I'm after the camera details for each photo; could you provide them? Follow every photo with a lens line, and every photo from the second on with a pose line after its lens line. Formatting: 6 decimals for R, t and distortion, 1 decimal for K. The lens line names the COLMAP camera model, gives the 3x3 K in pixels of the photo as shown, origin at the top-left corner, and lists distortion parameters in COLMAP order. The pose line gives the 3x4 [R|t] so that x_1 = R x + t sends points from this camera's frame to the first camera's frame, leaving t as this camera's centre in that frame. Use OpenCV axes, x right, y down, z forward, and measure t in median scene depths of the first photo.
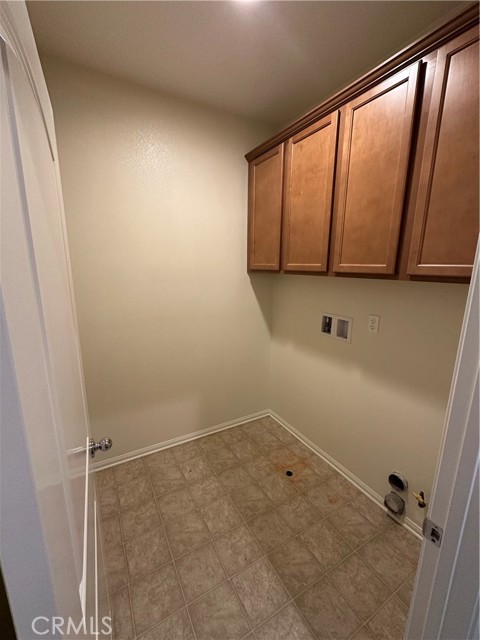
lens RADIAL K [[261.5, 0, 240.0], [0, 261.5, 320.0], [0, 0, 1]] dist [-0.000796, -0.000104]
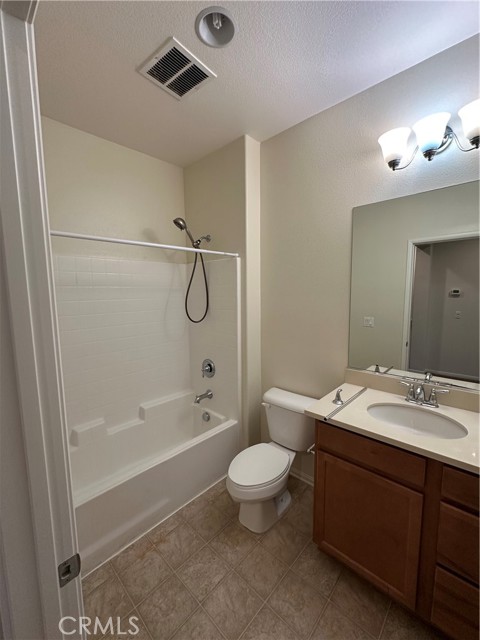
lens RADIAL K [[261.5, 0, 240.0], [0, 261.5, 320.0], [0, 0, 1]] dist [-0.000796, -0.000104]
pose [[-0.298436, -0.115271, 0.947443, -0.505136], [0.194521, 0.964498, 0.178619, -0.176056], [-0.934397, 0.237604, -0.265418, 0.887547]]
